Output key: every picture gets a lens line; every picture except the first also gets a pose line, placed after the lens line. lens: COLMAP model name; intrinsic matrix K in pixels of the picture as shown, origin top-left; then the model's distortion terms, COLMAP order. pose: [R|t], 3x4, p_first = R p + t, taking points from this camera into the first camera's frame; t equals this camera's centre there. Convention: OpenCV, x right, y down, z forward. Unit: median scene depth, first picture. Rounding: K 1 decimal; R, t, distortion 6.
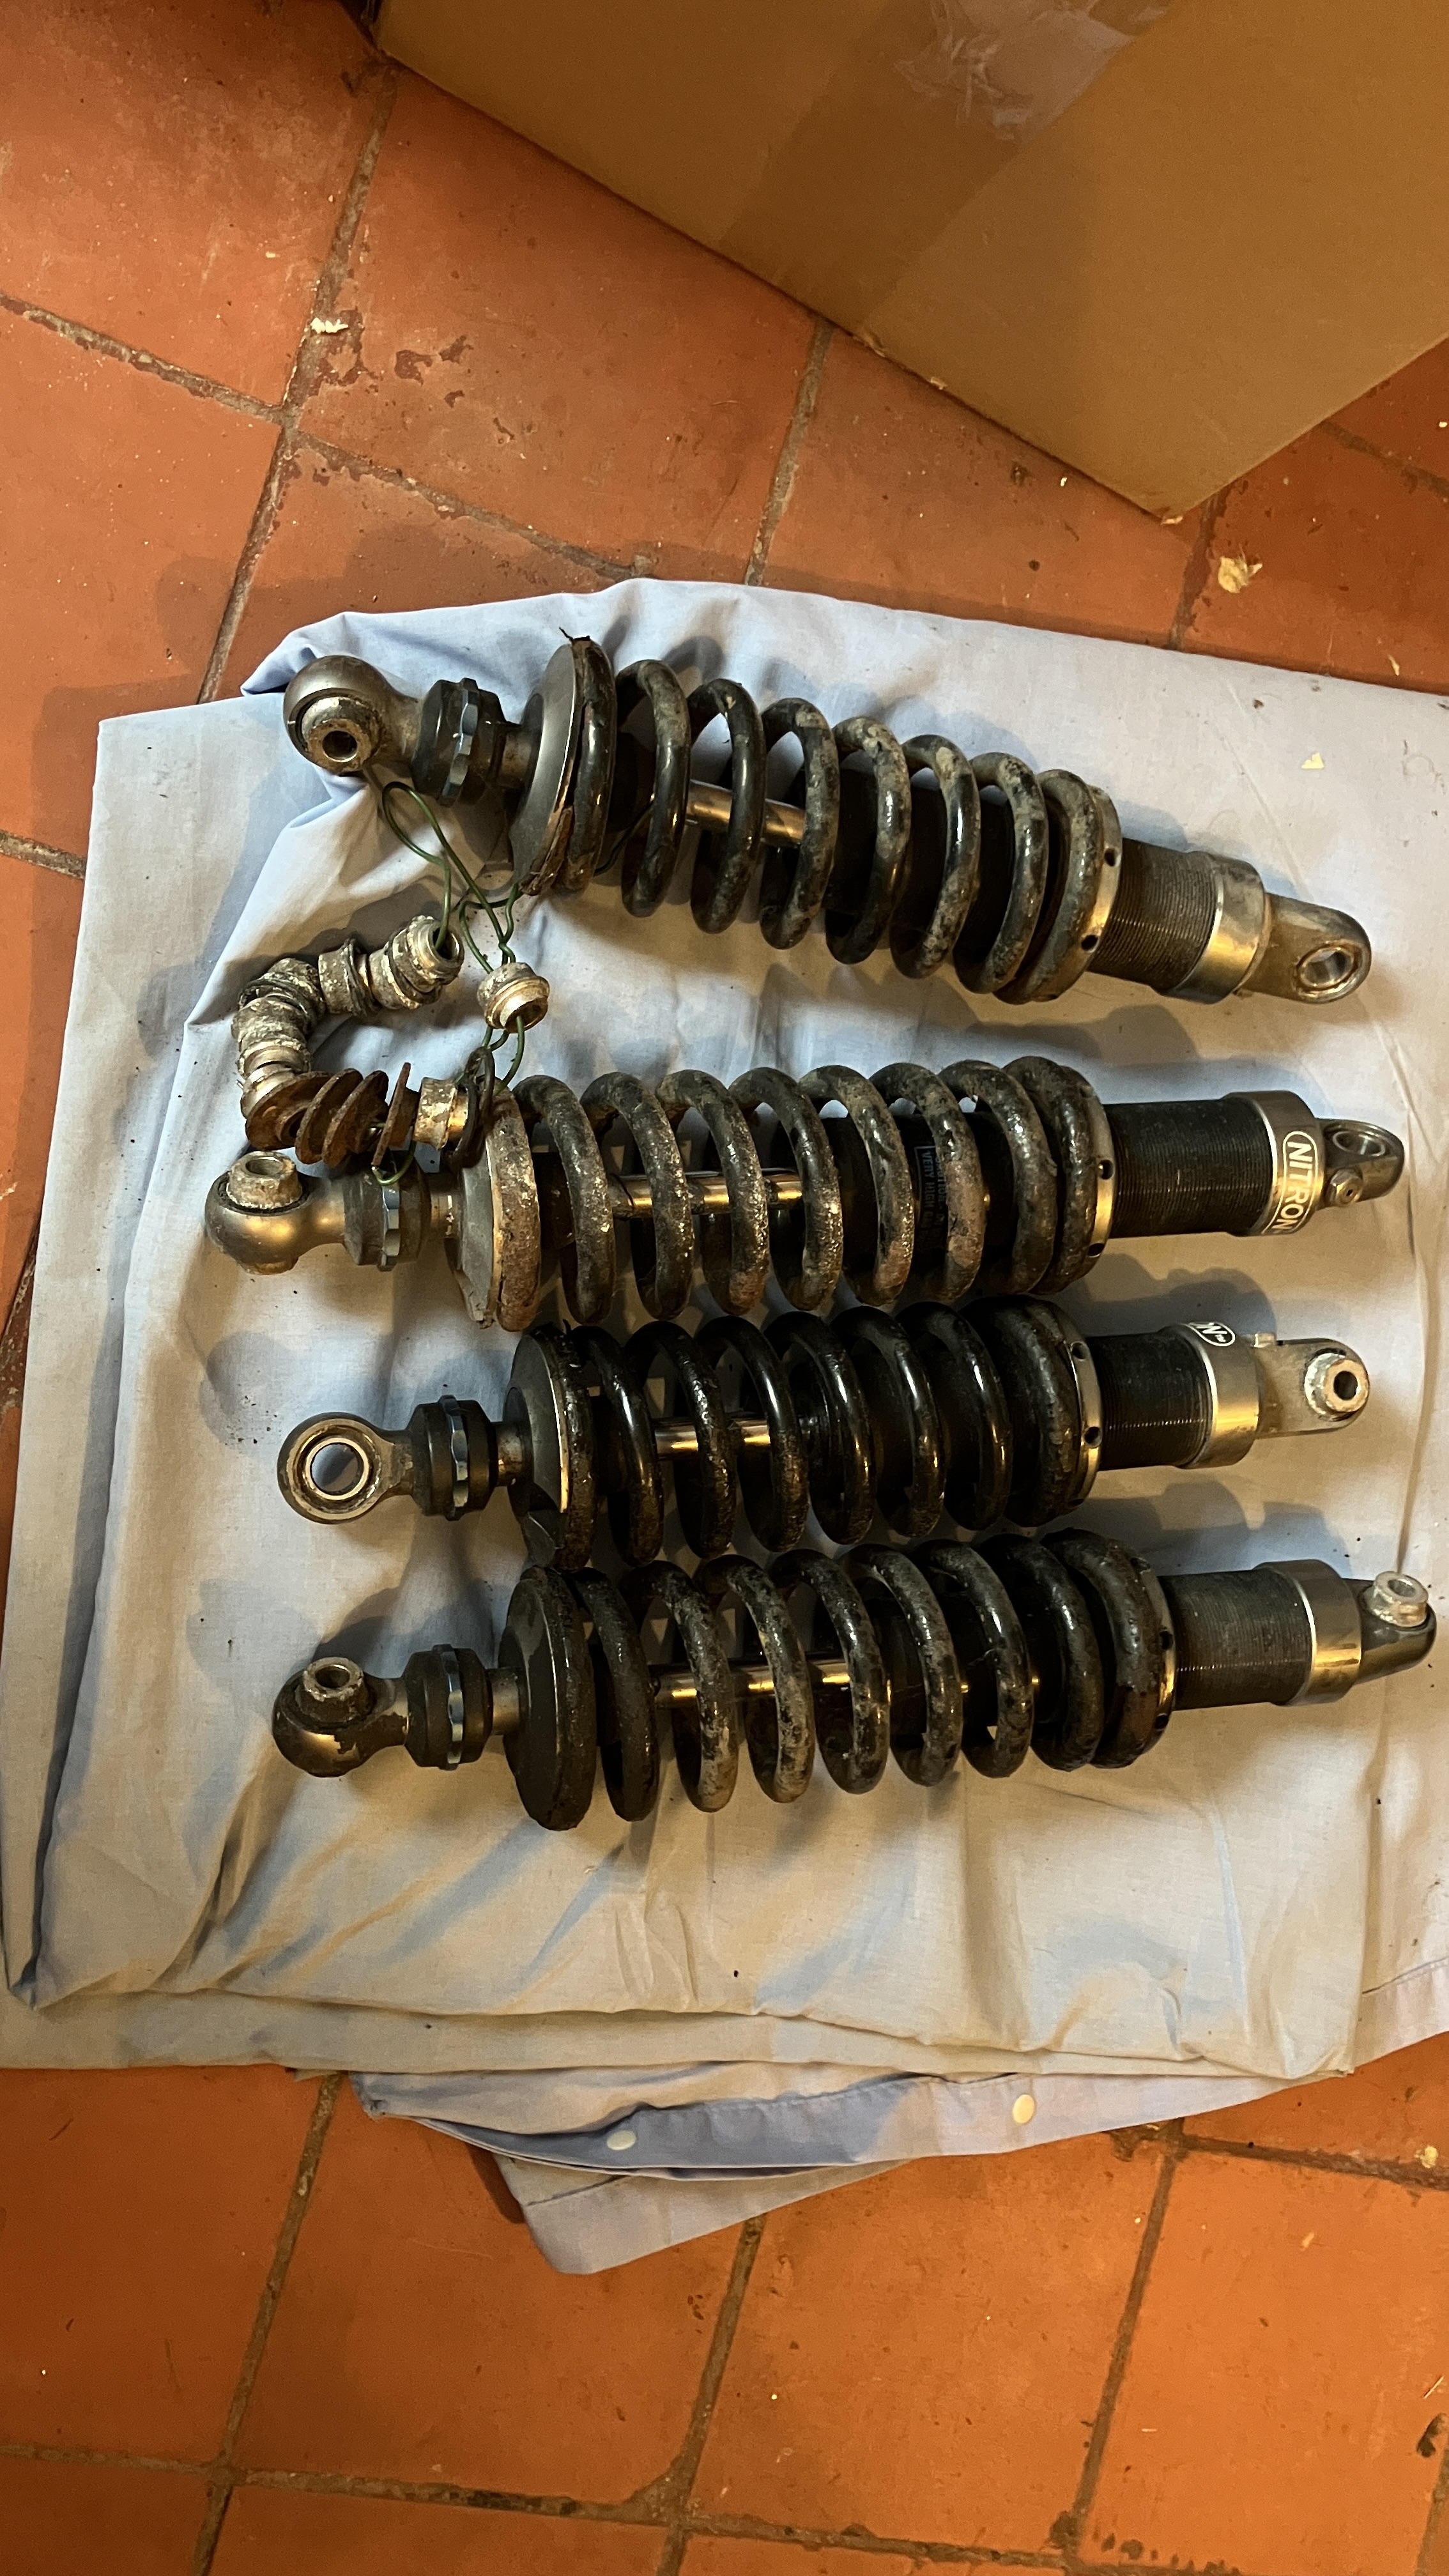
lens RADIAL K [[2130.0, 0, 776.9], [0, 2130.0, 1298.1], [0, 0, 1]] dist [-0.000021, -0.008756]
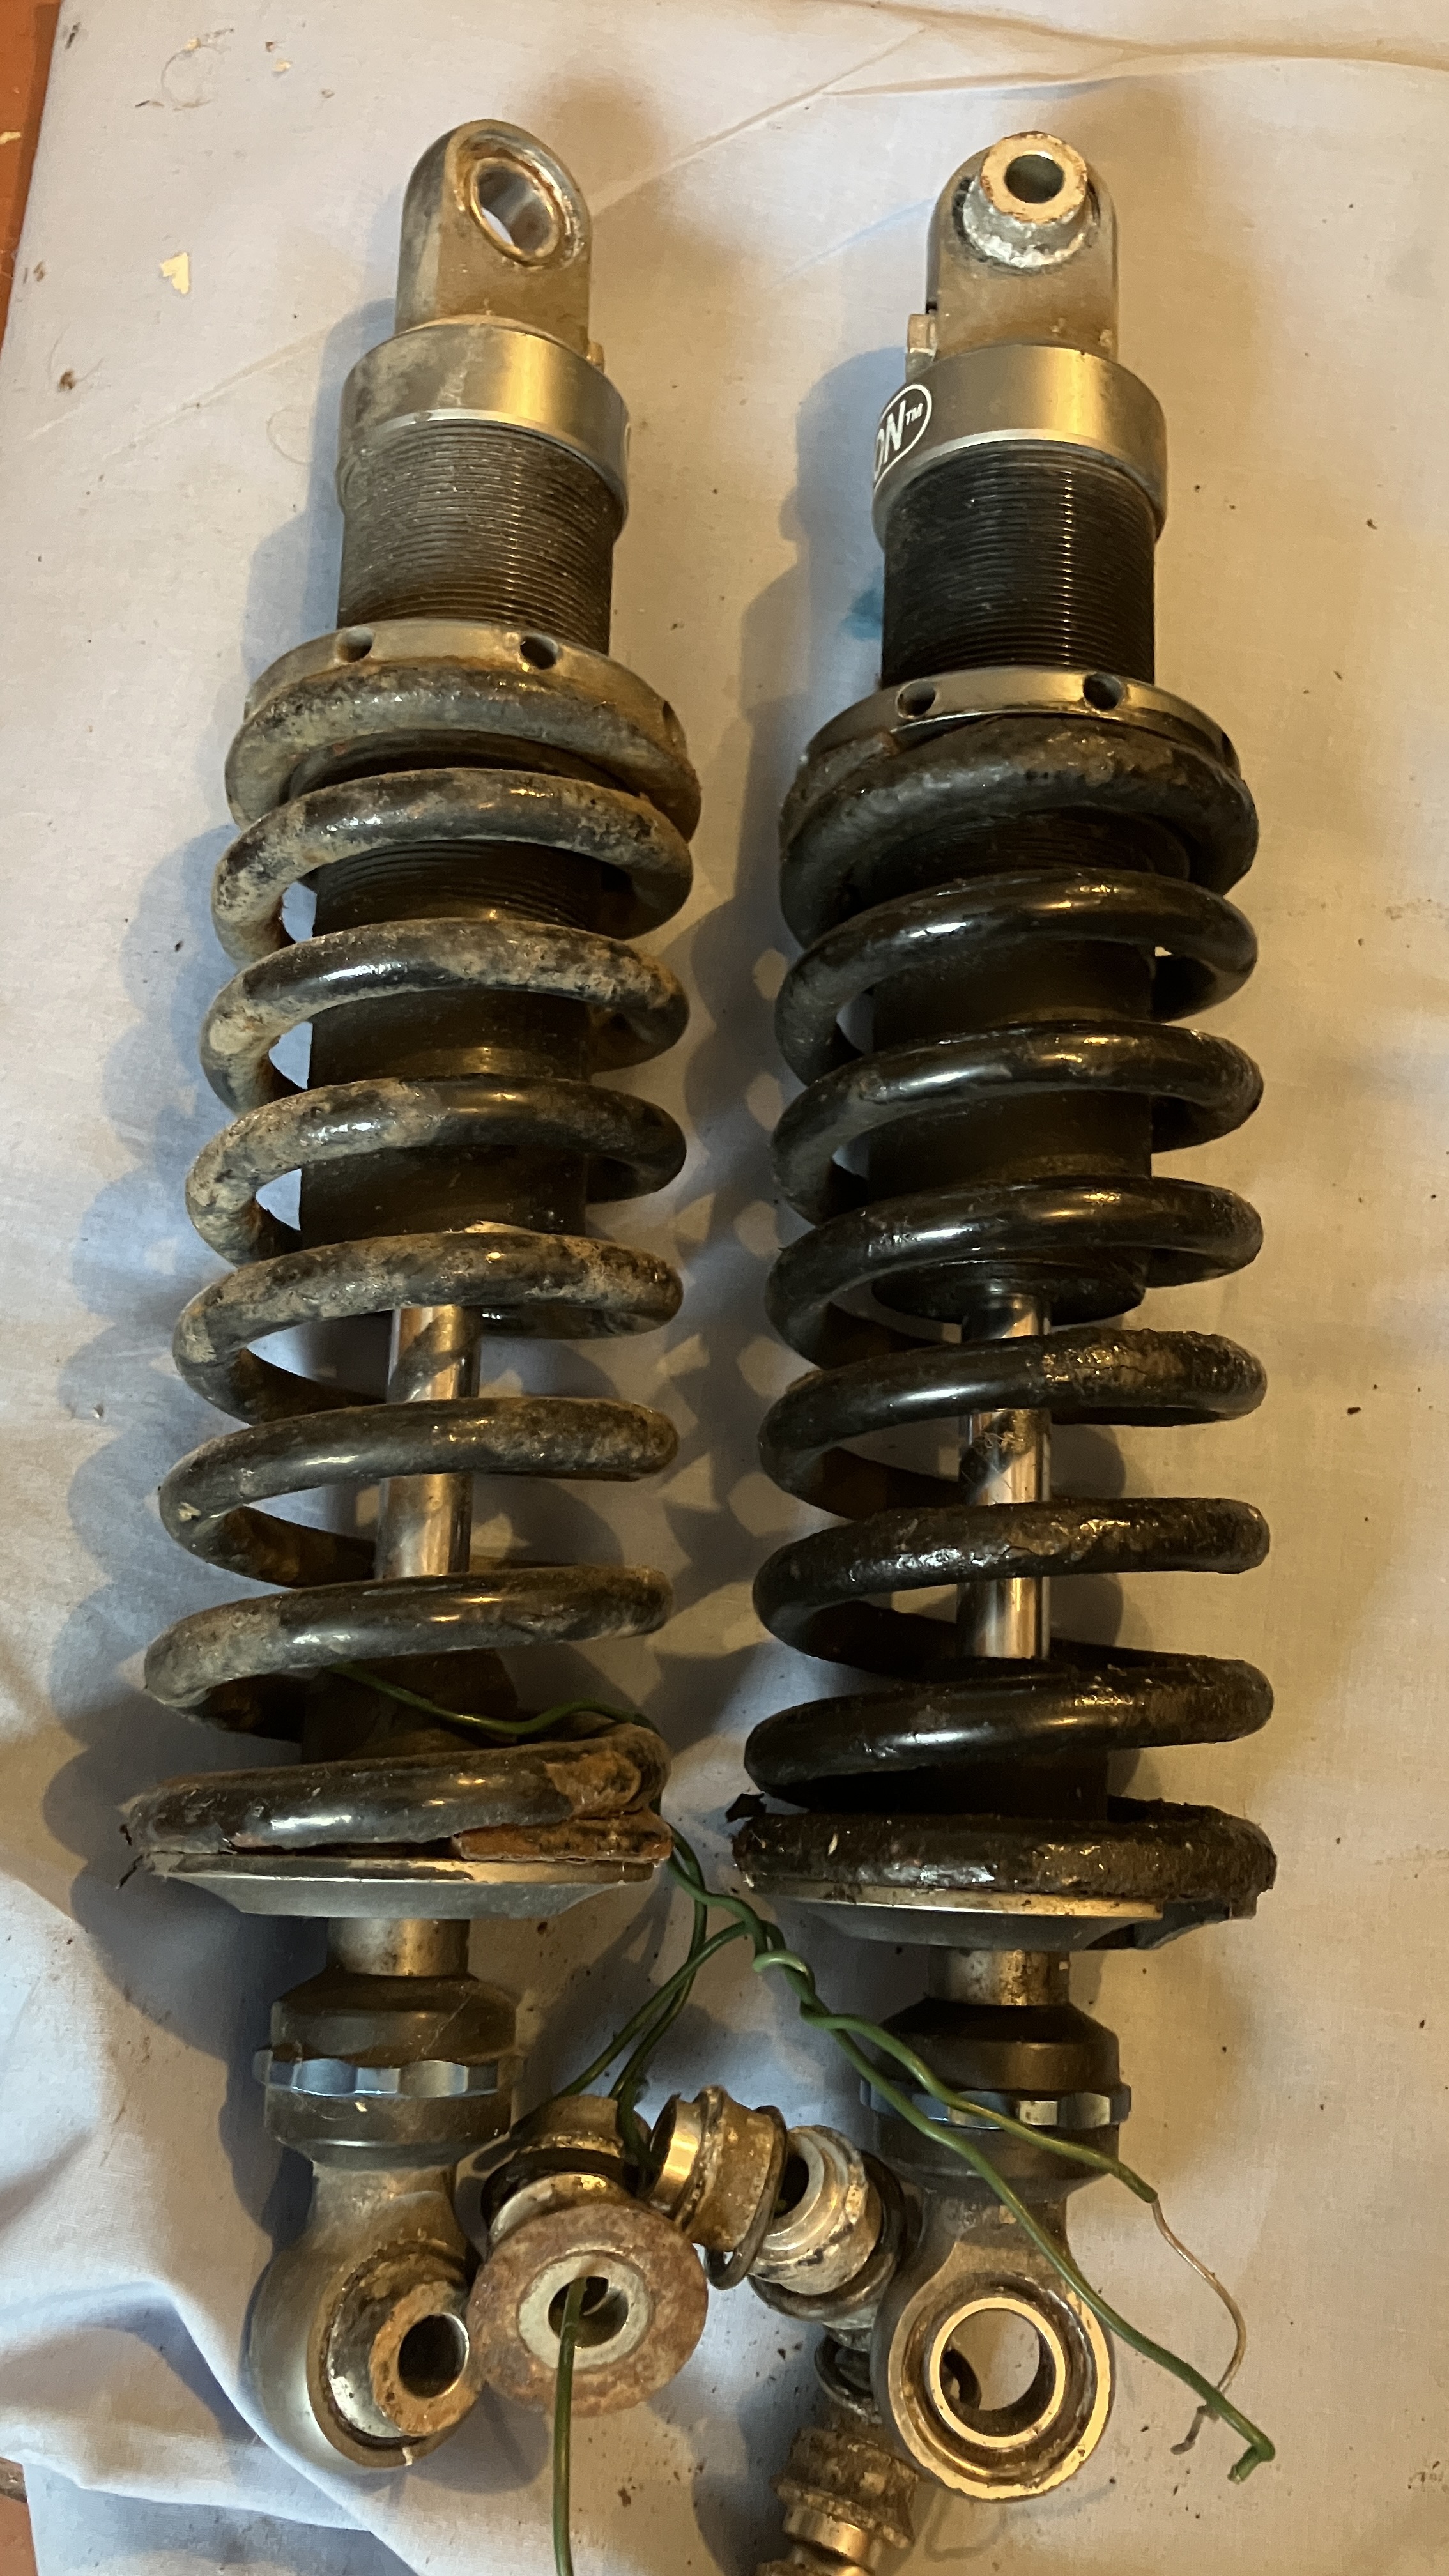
lens RADIAL K [[2130.0, 0, 776.9], [0, 2130.0, 1298.1], [0, 0, 1]] dist [-0.000021, -0.008756]
pose [[-0.200083, -0.976906, -0.074975, 0.031980], [0.968436, -0.185577, -0.166410, -0.064049], [0.148653, -0.105905, 0.983202, 0.534468]]
